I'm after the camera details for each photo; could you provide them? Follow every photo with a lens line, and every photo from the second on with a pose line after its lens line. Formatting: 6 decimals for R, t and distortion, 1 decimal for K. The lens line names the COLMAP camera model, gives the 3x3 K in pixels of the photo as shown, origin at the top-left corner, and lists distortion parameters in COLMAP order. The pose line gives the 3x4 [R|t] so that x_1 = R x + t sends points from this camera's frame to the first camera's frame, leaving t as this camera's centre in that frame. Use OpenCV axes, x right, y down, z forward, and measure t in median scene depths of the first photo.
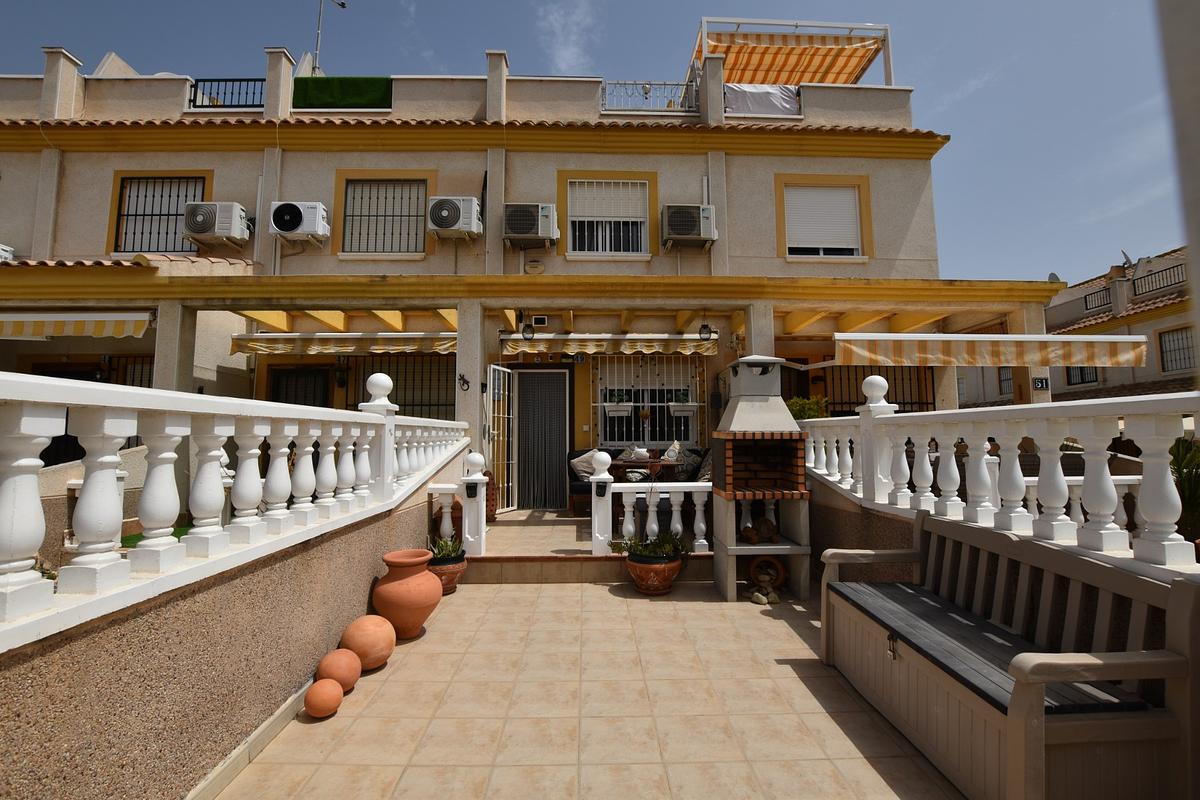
lens RADIAL K [[529.9, 0, 602.2], [0, 529.9, 402.0], [0, 0, 1]] dist [-0.033332, 0.005288]
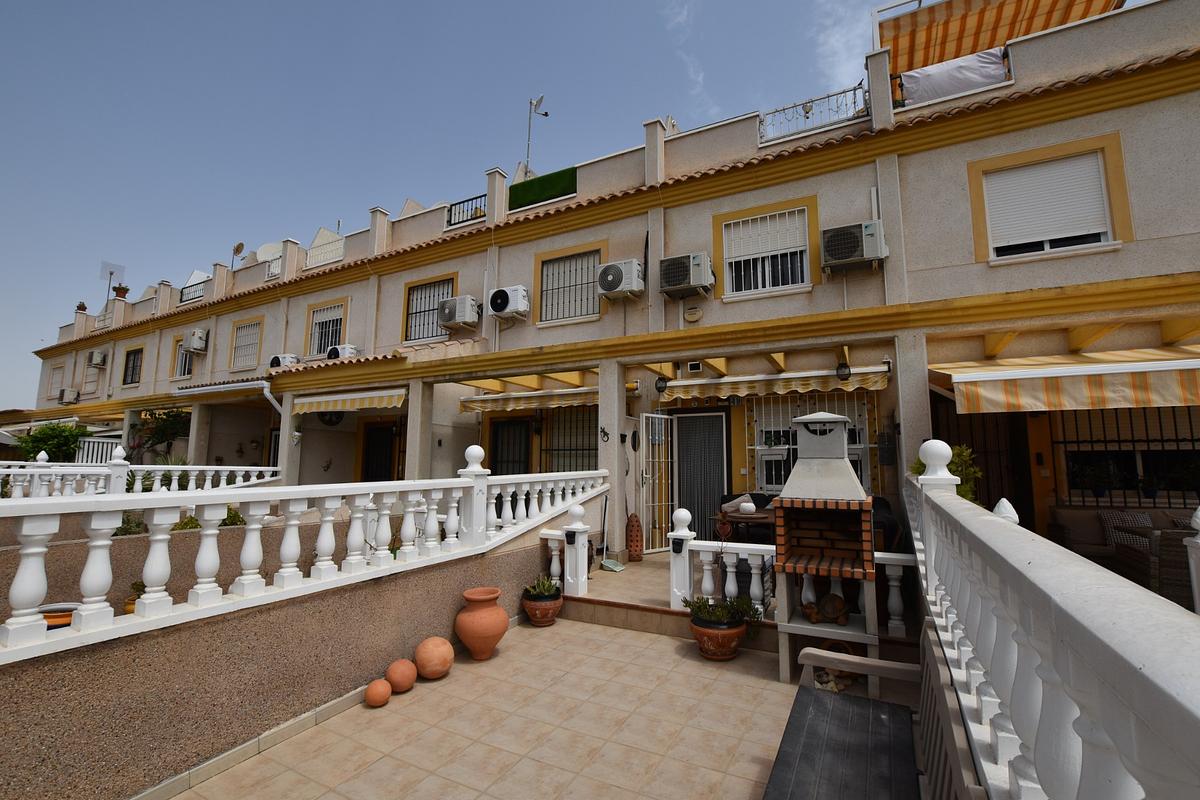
lens RADIAL K [[529.9, 0, 602.2], [0, 529.9, 402.0], [0, 0, 1]] dist [-0.033332, 0.005288]
pose [[0.870691, -0.050122, -0.489270, 0.226465], [0.031618, 0.998440, -0.046017, -0.042290], [0.490814, 0.024597, 0.870917, 0.013249]]
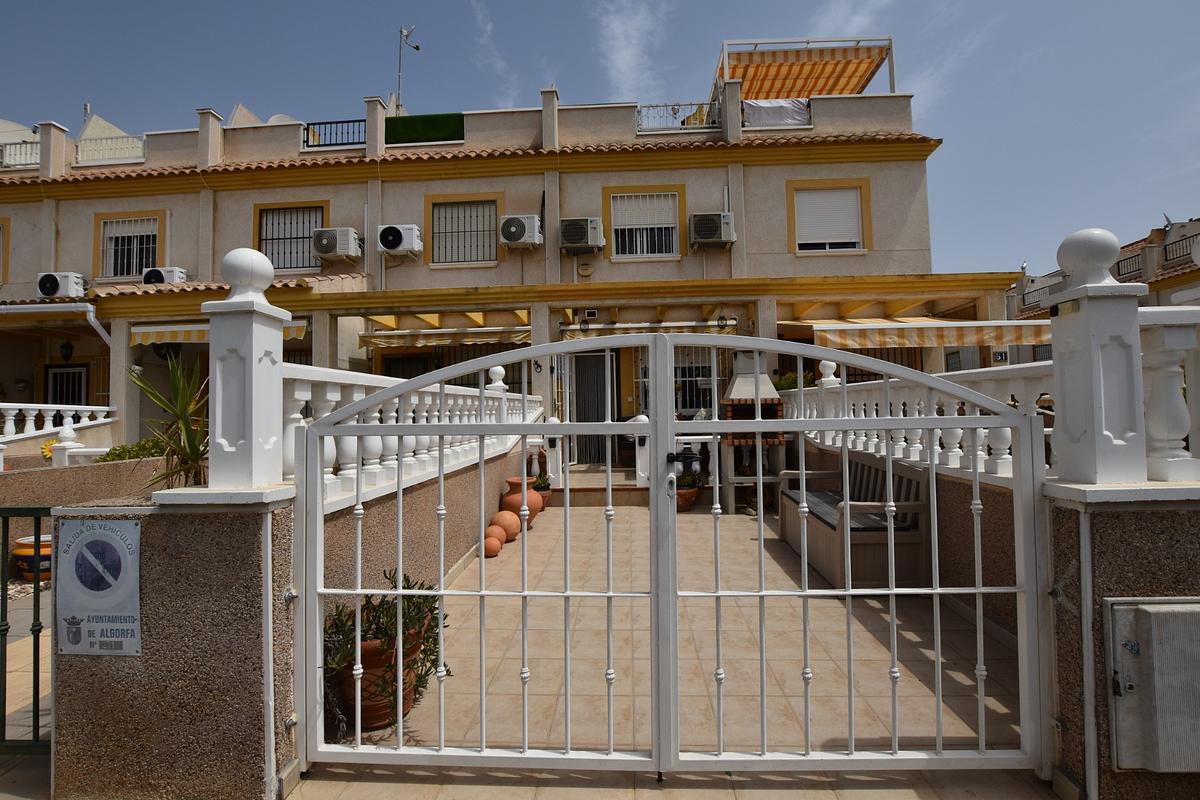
lens RADIAL K [[529.9, 0, 602.2], [0, 529.9, 402.0], [0, 0, 1]] dist [-0.033332, 0.005288]
pose [[0.996567, -0.017502, -0.080925, 0.005030], [0.021648, 0.998482, 0.050650, -0.008909], [0.079916, -0.052228, 0.995432, -0.249108]]
